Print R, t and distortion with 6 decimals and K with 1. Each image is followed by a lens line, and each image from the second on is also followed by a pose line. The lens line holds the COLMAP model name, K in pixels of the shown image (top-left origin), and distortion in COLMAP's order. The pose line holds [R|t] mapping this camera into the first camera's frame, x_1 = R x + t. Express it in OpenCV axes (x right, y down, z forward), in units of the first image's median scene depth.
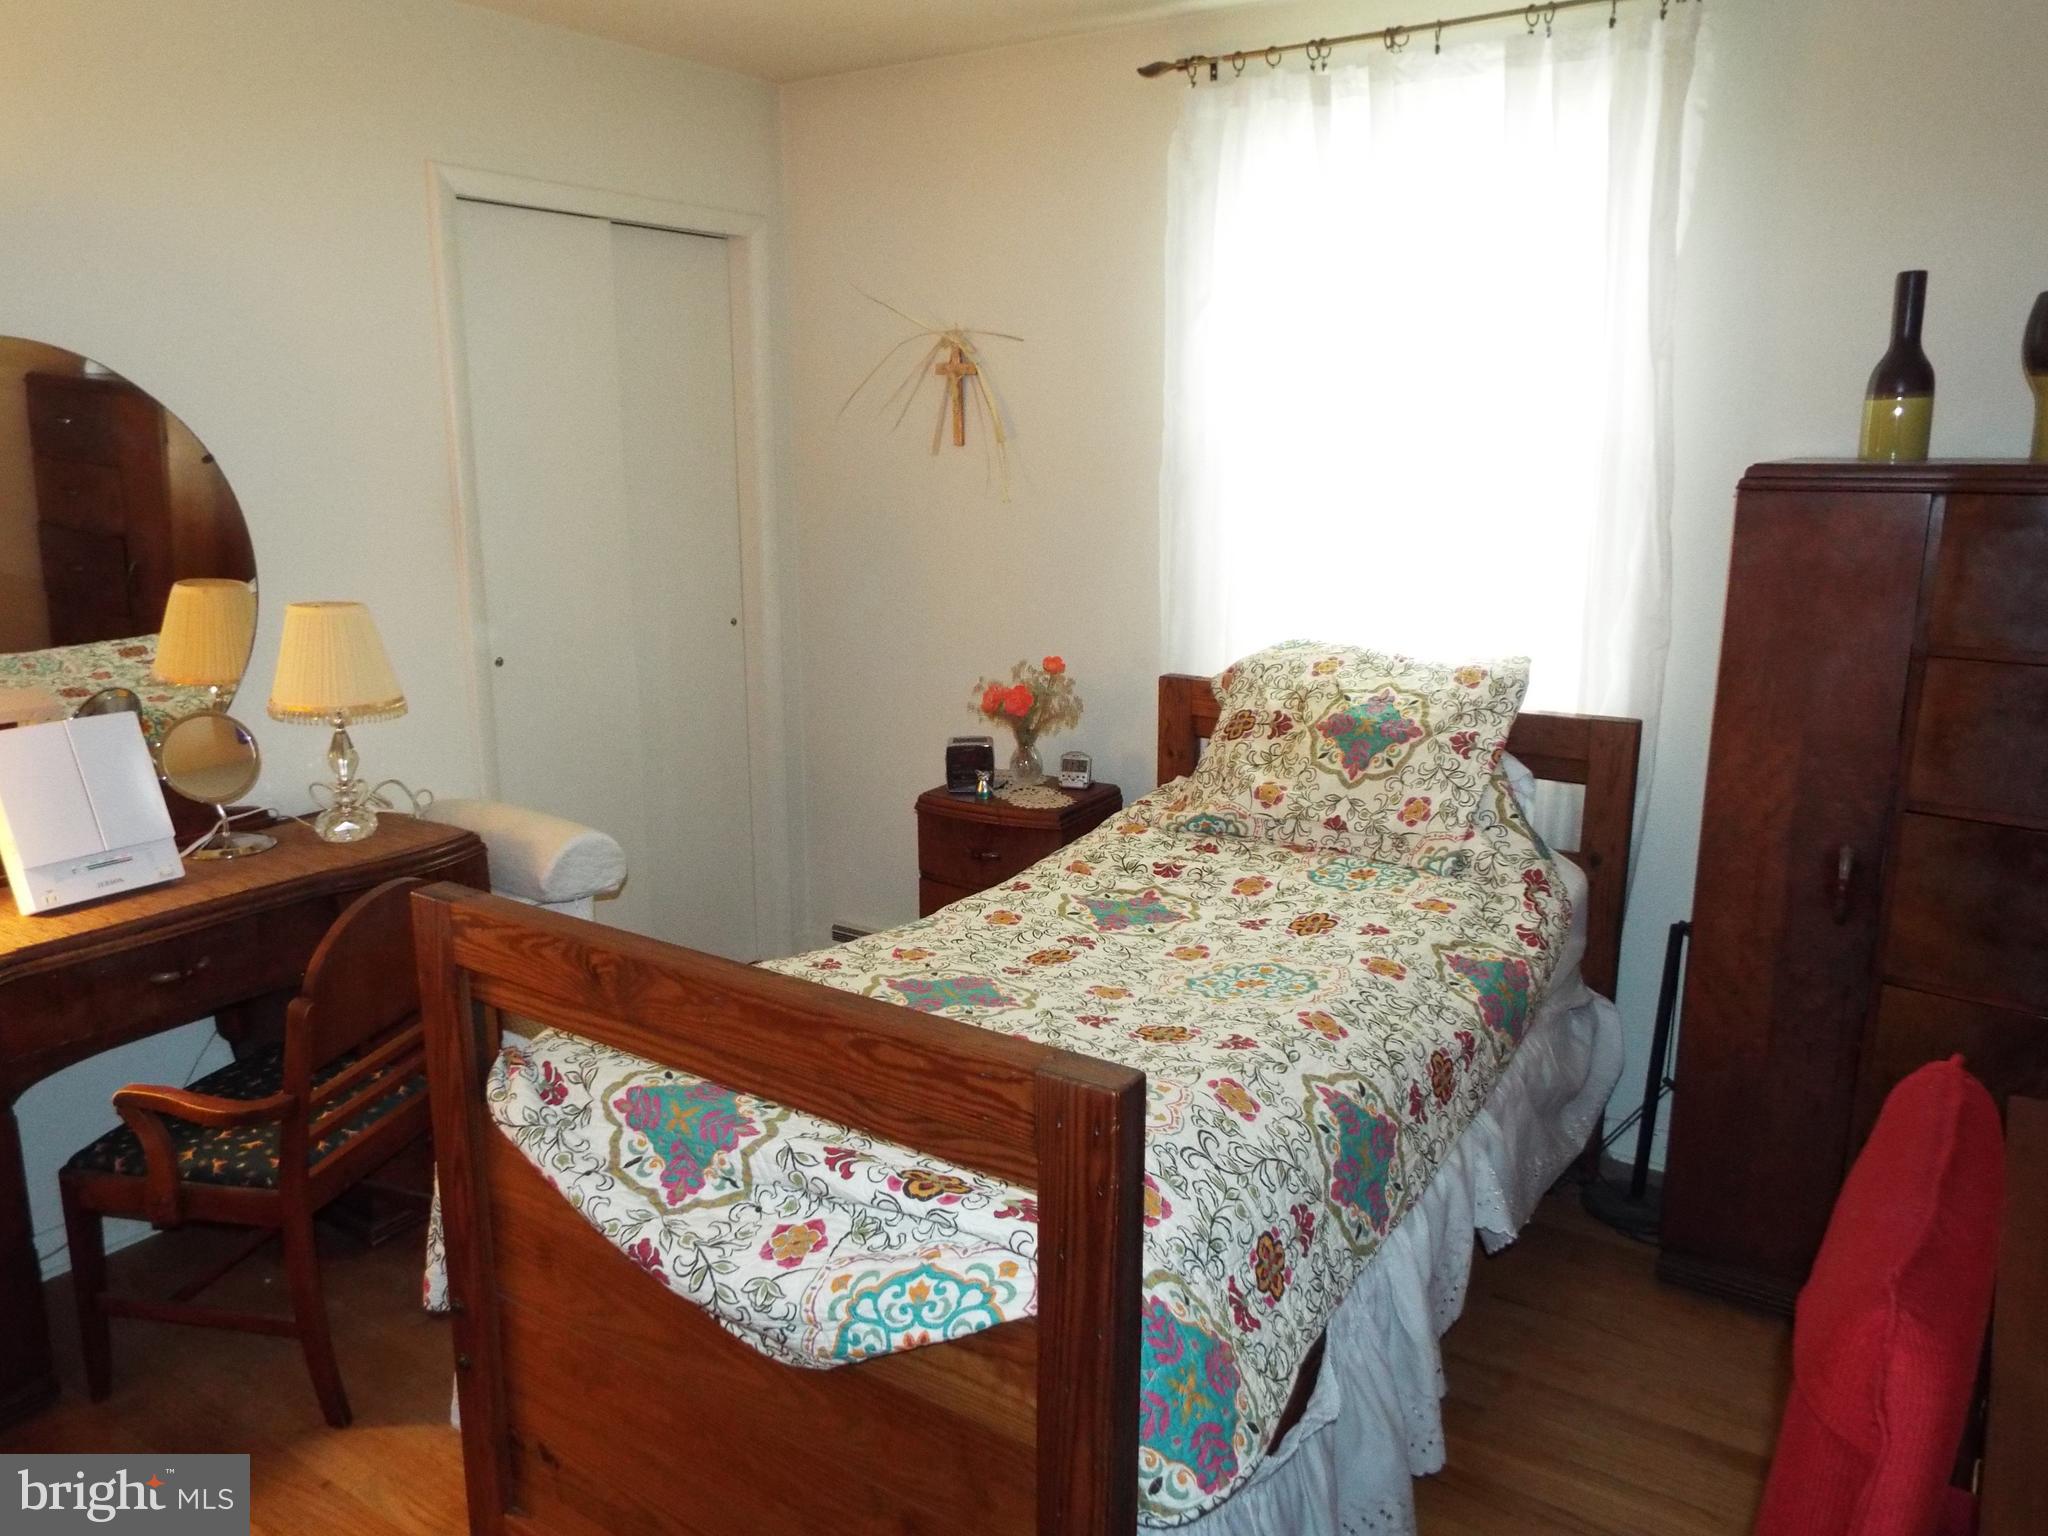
lens RADIAL K [[1511.6, 0, 1008.7], [0, 1511.6, 775.2], [0, 0, 1]] dist [-0.006186, -0.002133]
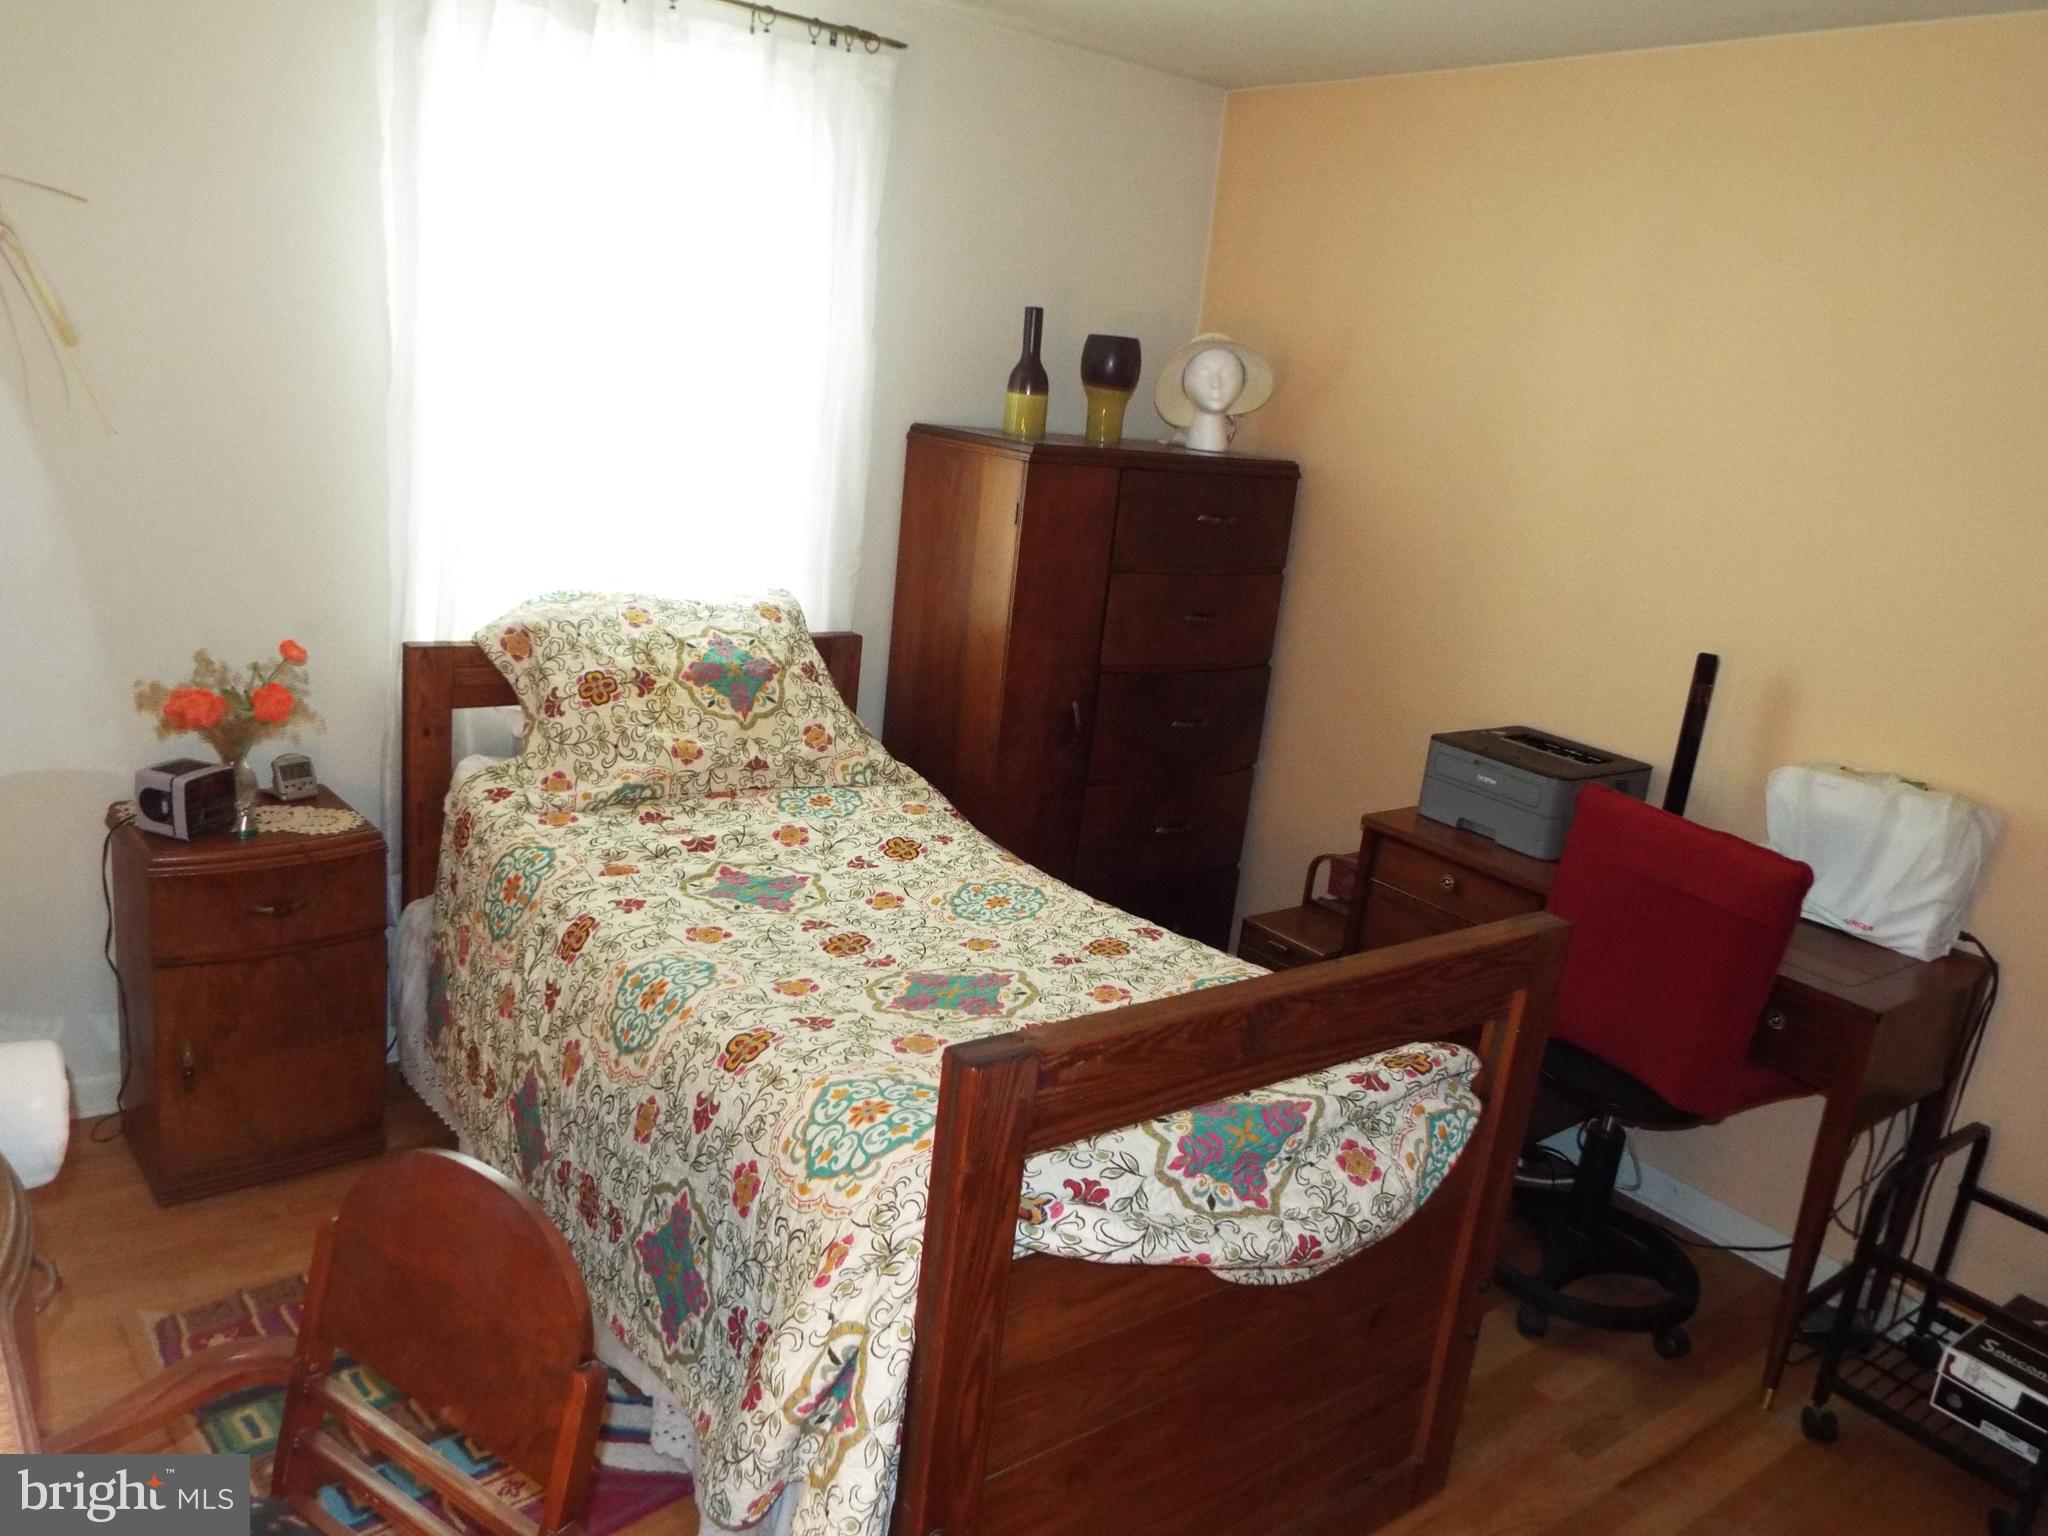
lens RADIAL K [[1511.6, 0, 1008.7], [0, 1511.6, 775.2], [0, 0, 1]] dist [-0.006186, -0.002133]
pose [[0.303804, -0.214712, 0.928225, -0.784377], [0.105330, 0.975872, 0.191260, -0.158056], [-0.946894, 0.039665, 0.319089, 0.524009]]
